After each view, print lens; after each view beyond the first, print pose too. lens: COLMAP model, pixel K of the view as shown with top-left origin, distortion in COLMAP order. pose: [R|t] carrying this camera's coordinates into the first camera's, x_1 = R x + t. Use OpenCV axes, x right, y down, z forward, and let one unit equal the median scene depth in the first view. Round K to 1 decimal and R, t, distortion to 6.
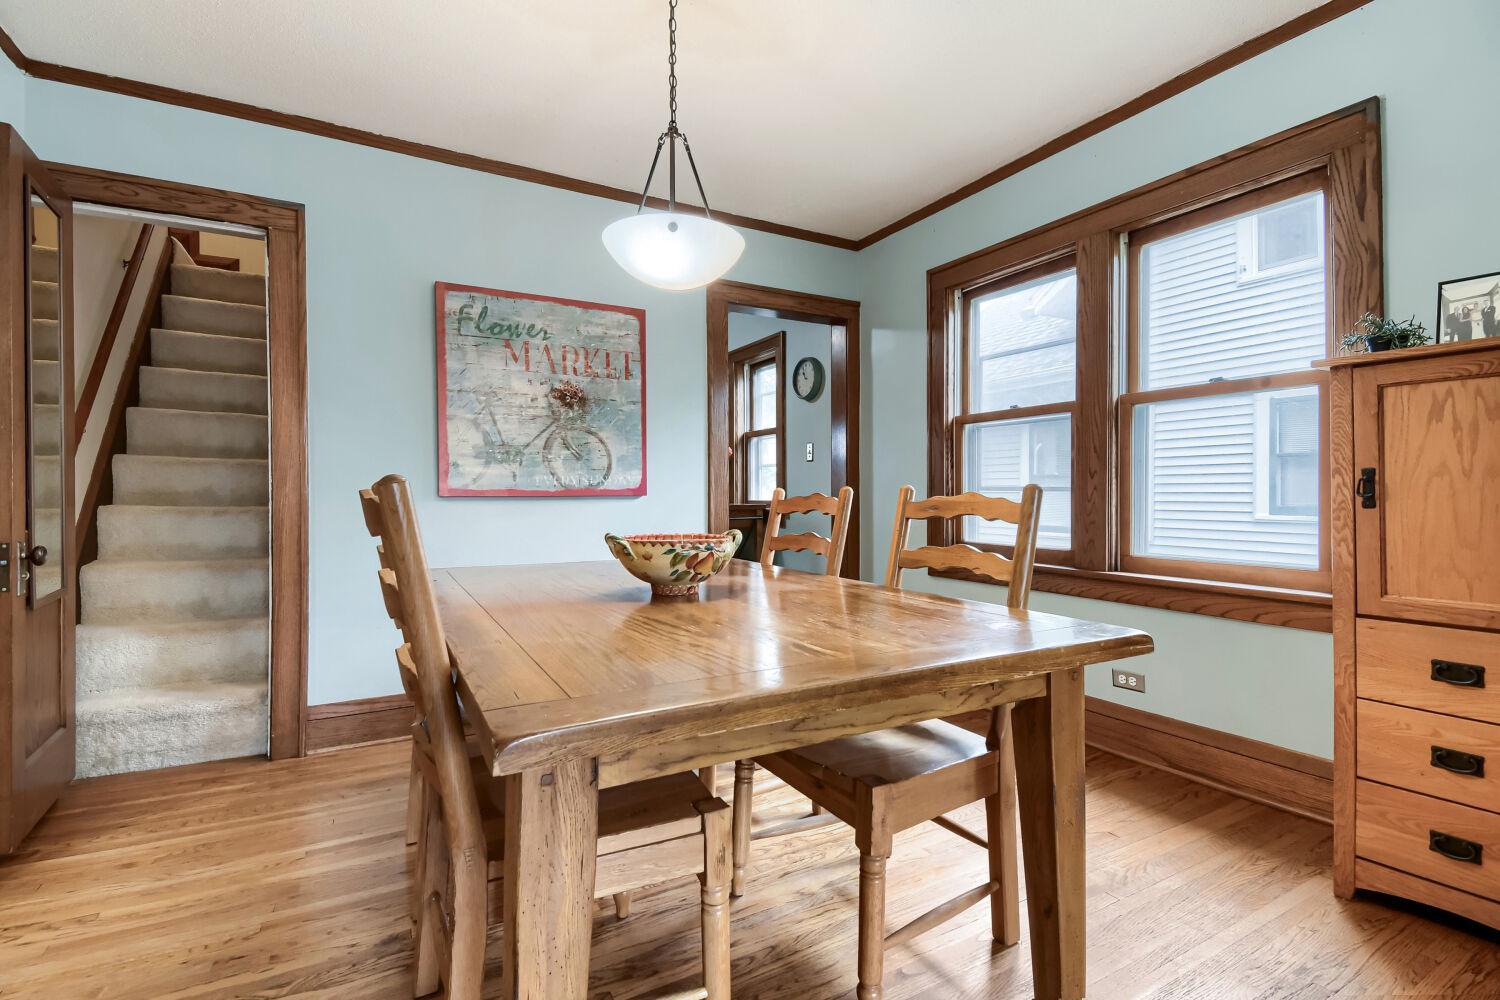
lens RADIAL K [[709.6, 0, 750.0], [0, 709.6, 500.0], [0, 0, 1]] dist [0.029679, 0.000093]
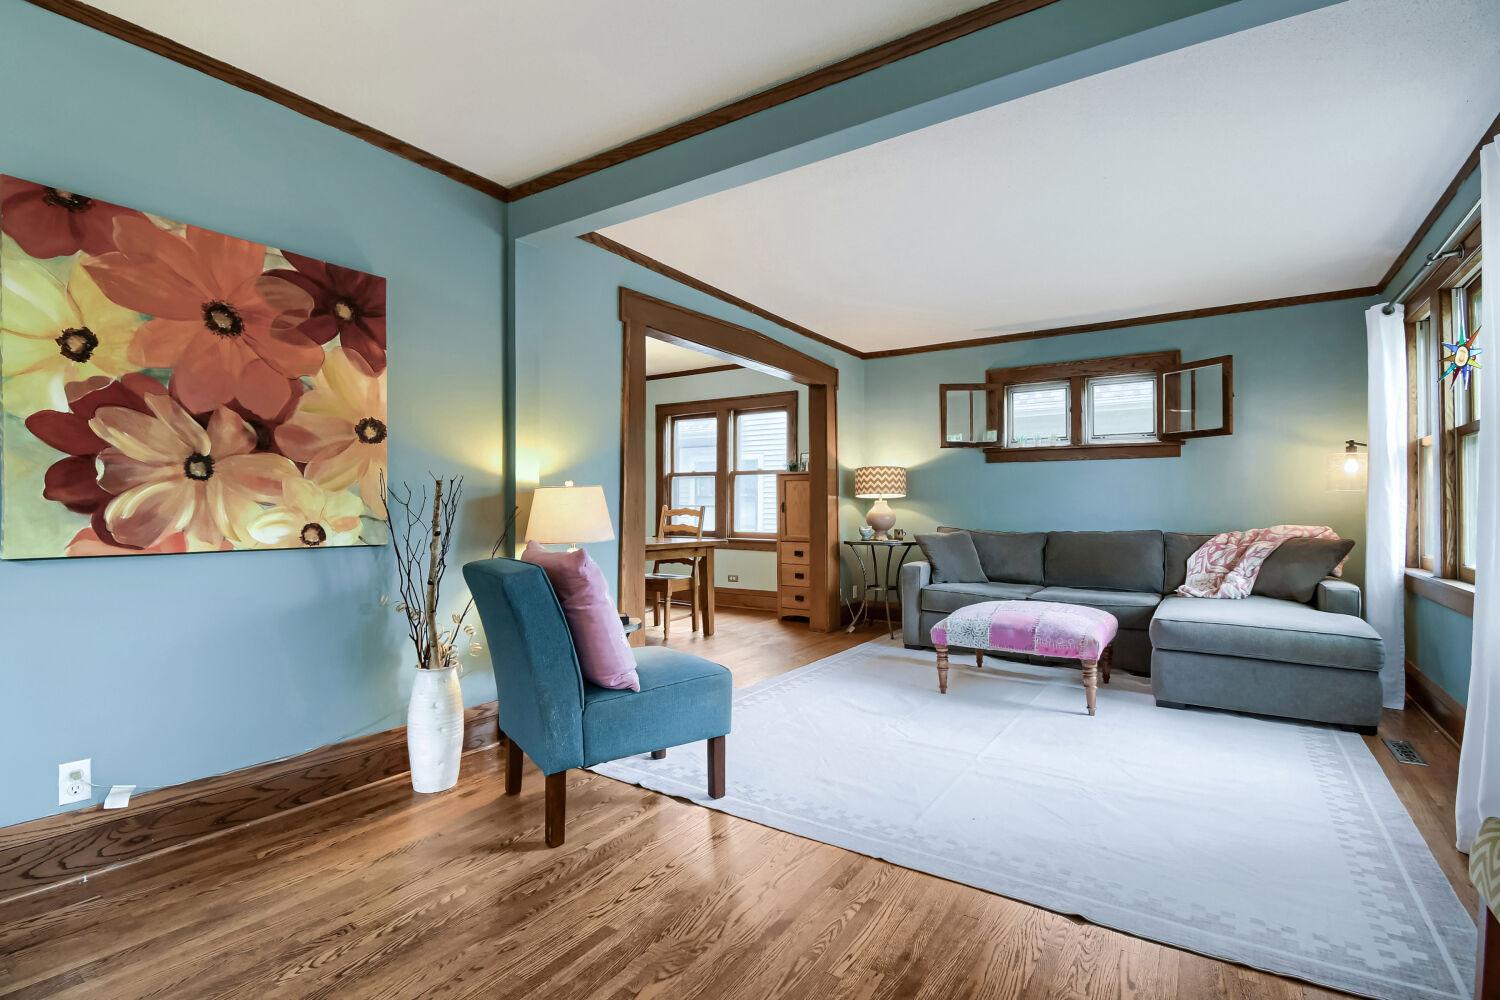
lens RADIAL K [[709.6, 0, 750.0], [0, 709.6, 500.0], [0, 0, 1]] dist [0.029679, 0.000093]
pose [[0.895167, 0.009309, 0.445633, -0.592832], [-0.003474, 0.999897, -0.013908, -0.002167], [-0.445717, 0.010901, 0.895108, -1.385174]]
